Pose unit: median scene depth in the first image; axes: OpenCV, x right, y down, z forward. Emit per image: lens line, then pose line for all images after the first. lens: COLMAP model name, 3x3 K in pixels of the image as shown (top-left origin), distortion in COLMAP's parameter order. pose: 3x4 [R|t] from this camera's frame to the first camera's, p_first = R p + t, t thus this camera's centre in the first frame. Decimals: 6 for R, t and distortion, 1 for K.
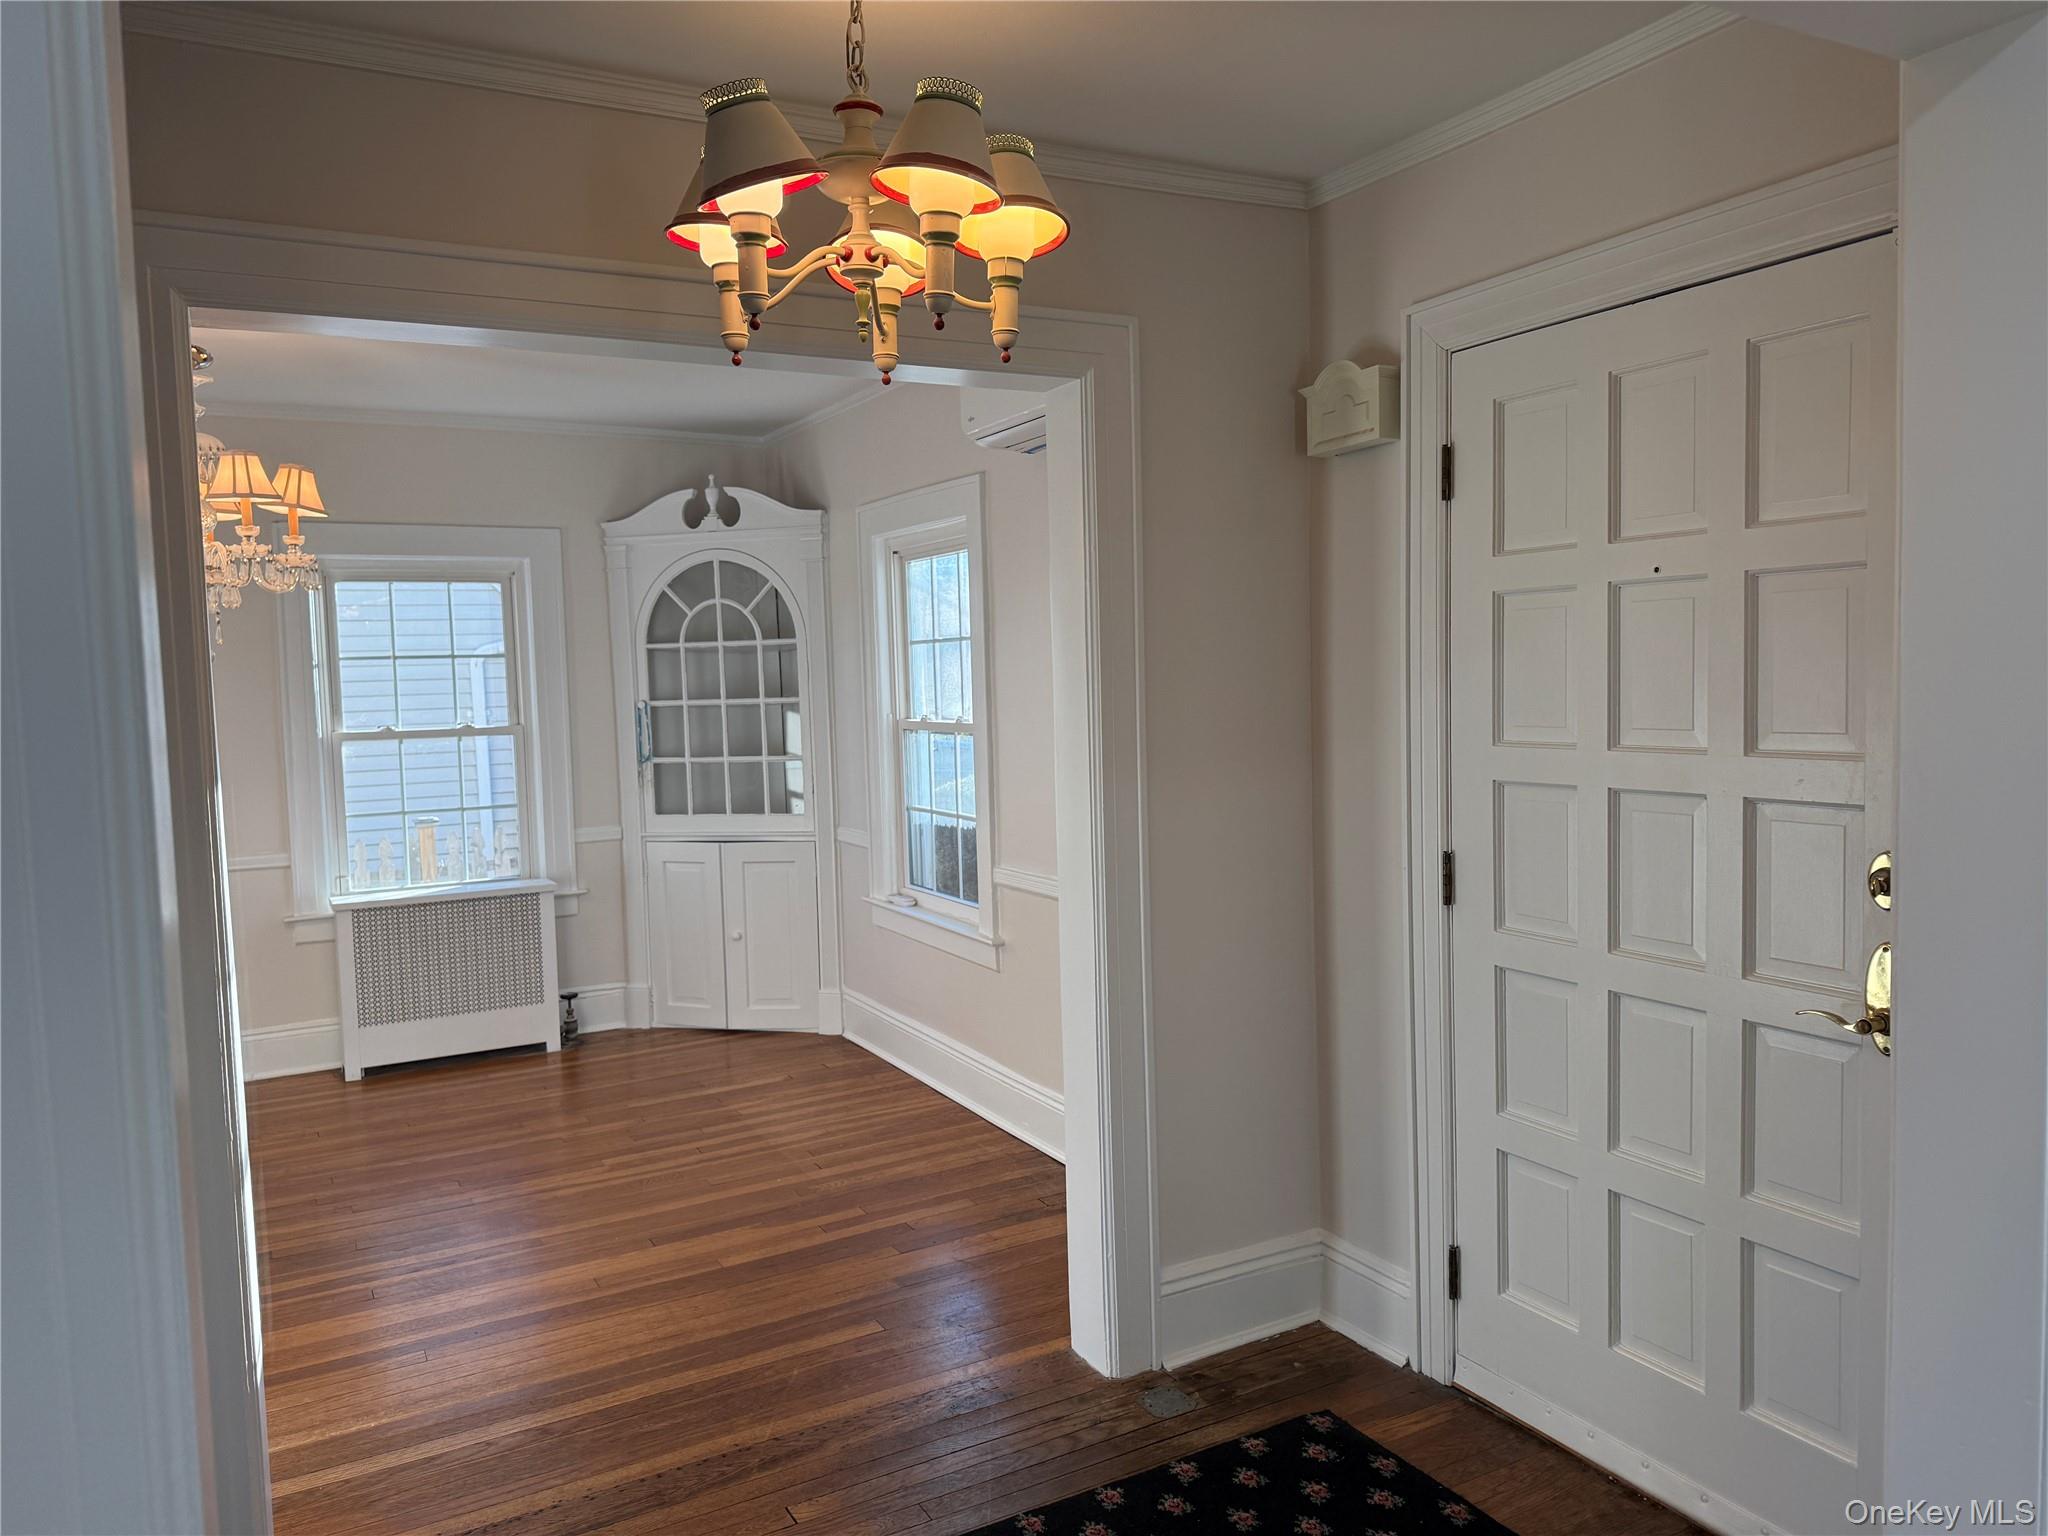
lens RADIAL K [[1423.8, 0, 1032.6], [0, 1423.8, 767.4], [0, 0, 1]] dist [0.041222, -0.001517]
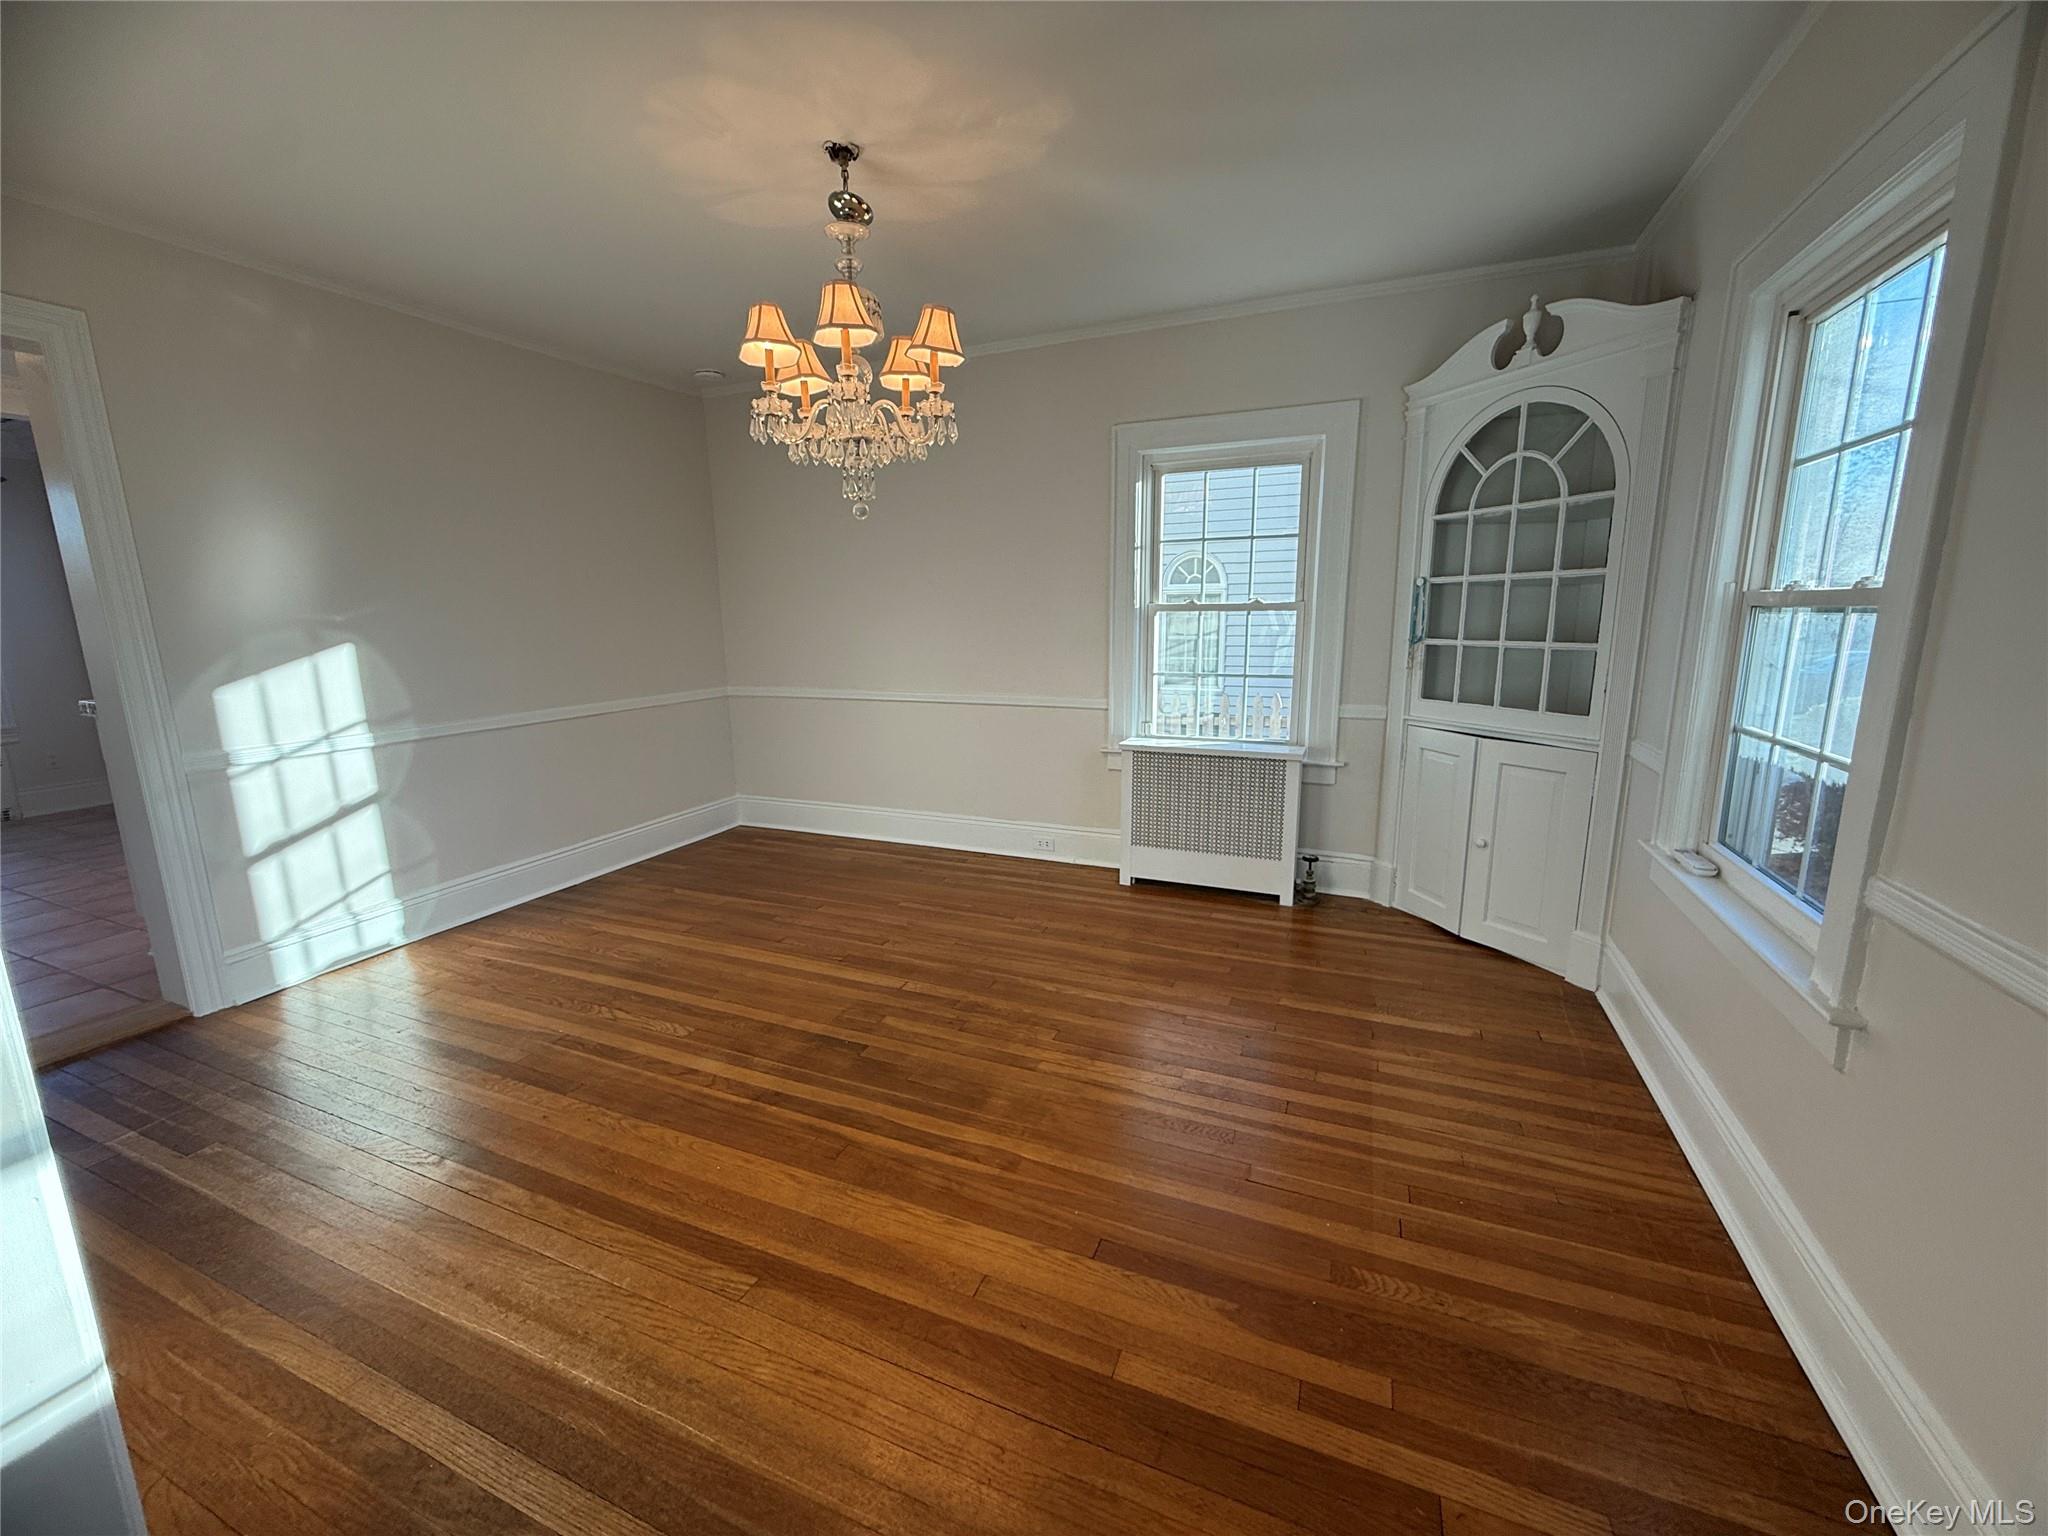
lens RADIAL K [[813.2, 0, 1016.0], [0, 813.2, 766.2], [0, 0, 1]] dist [-0.002775, -0.000453]
pose [[0.607363, 0.169056, -0.776228, 0.003438], [-0.058664, 0.983972, 0.168399, 0.001848], [0.792255, -0.056742, 0.607546, 0.468286]]
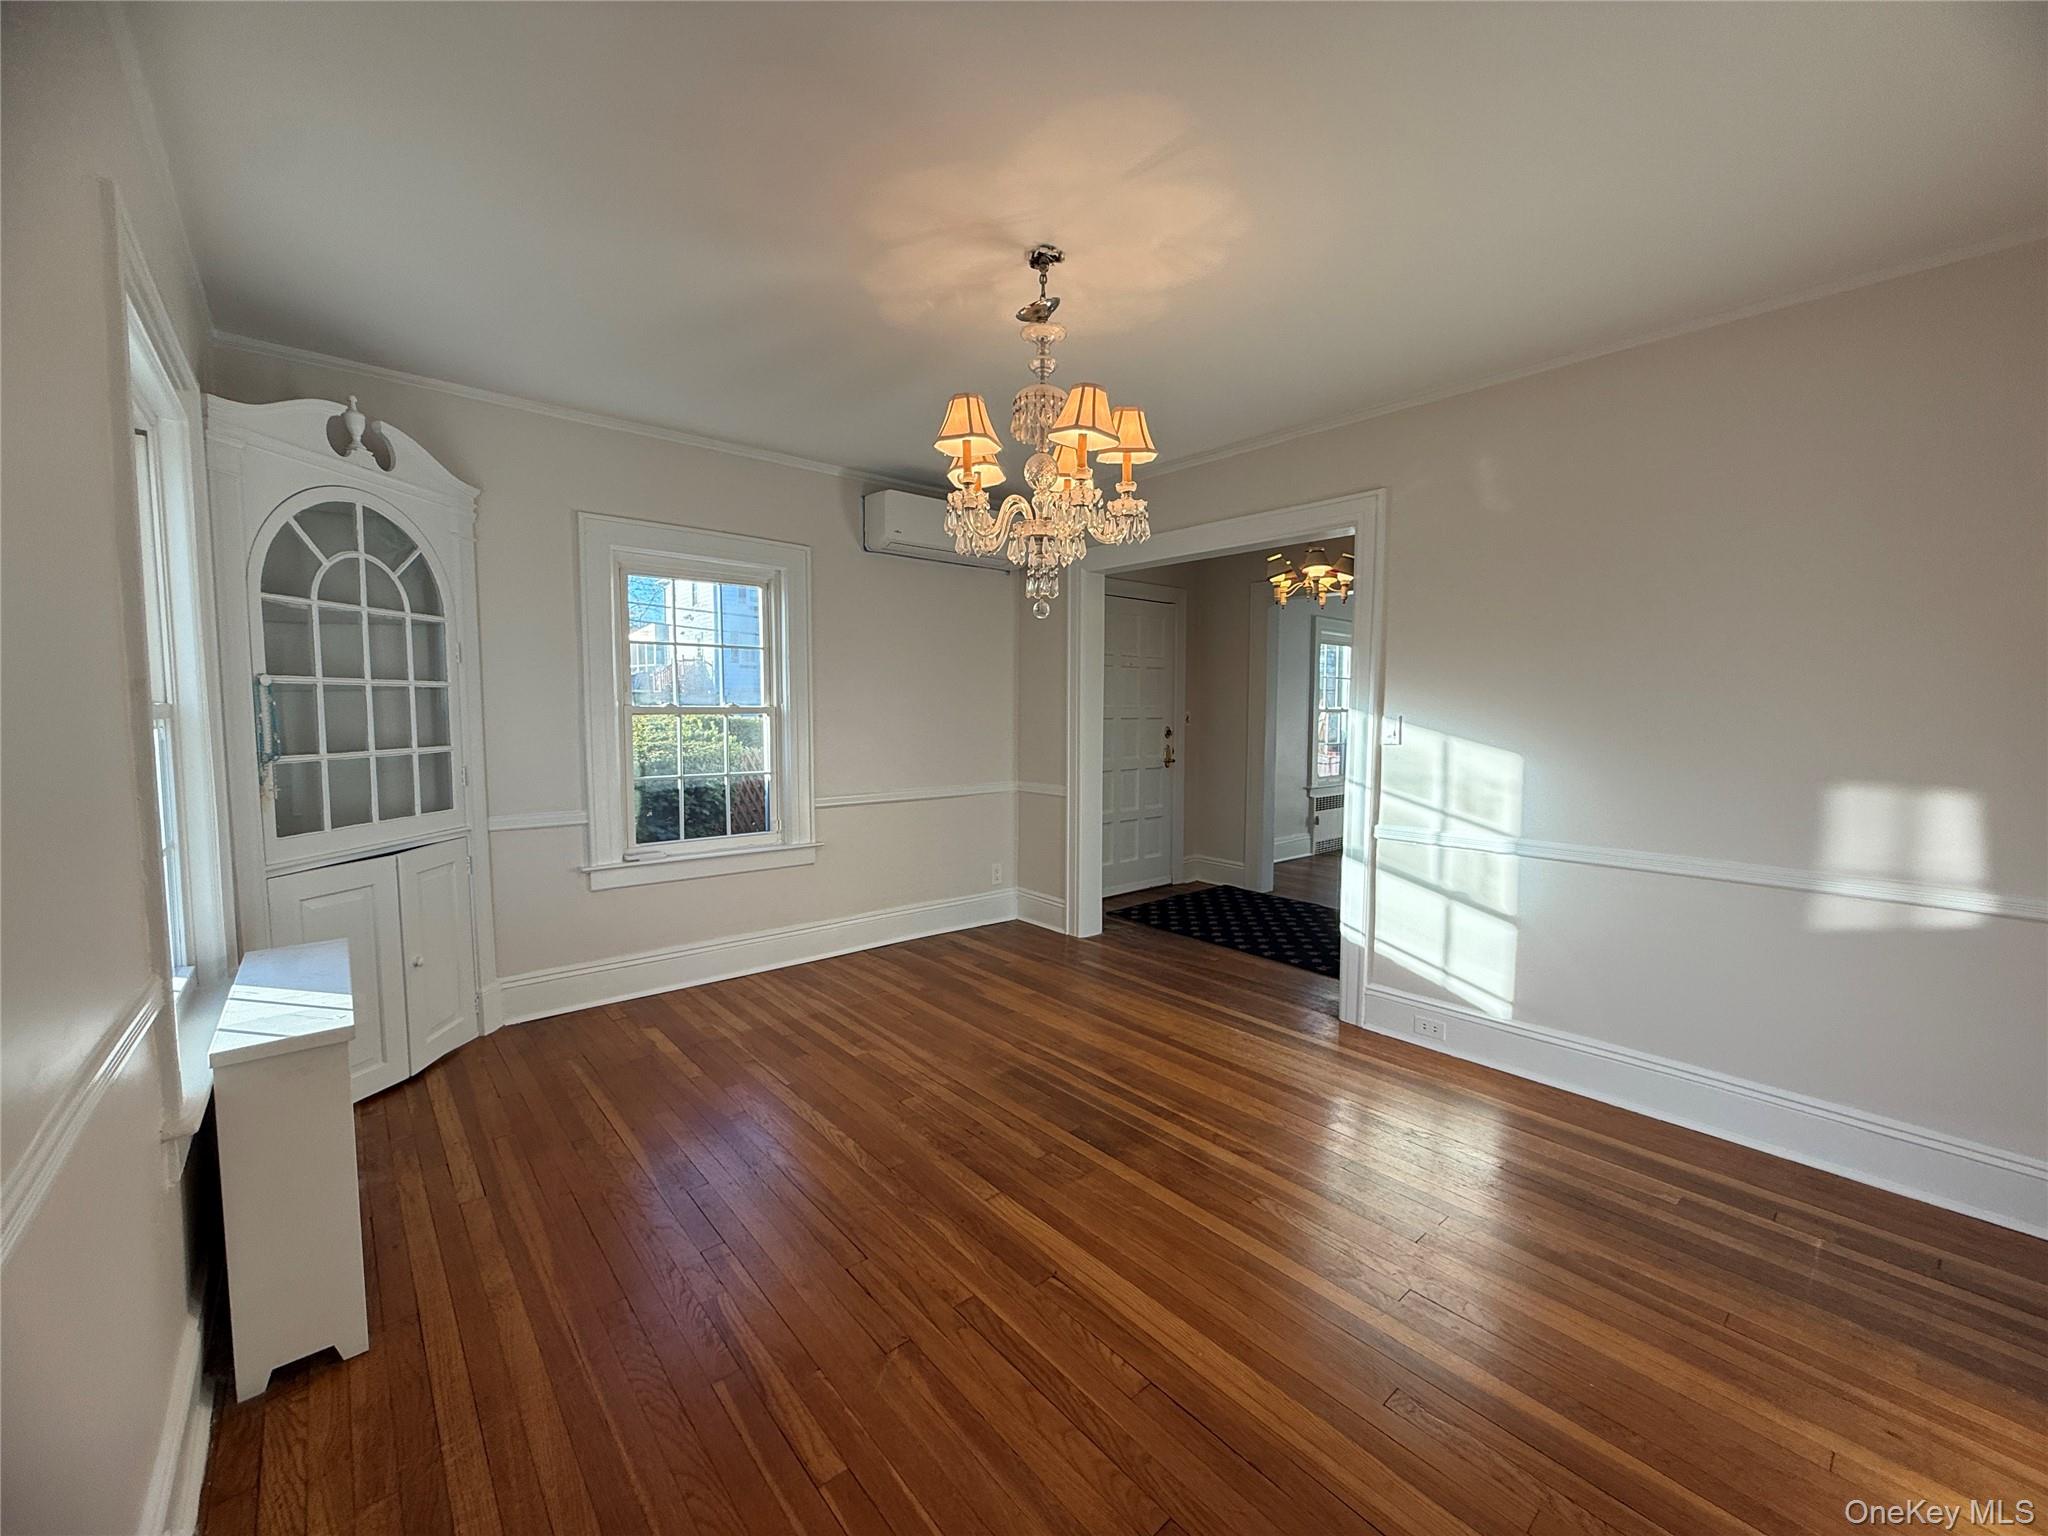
lens RADIAL K [[816.9, 0, 1016.9], [0, 816.9, 765.6], [0, 0, 1]] dist [0.001044, 0.000333]
pose [[-0.189784, -0.043012, 0.980883, -0.760684], [0.069644, 0.995934, 0.057147, 0.000037], [-0.979353, 0.079158, -0.186017, 0.749597]]
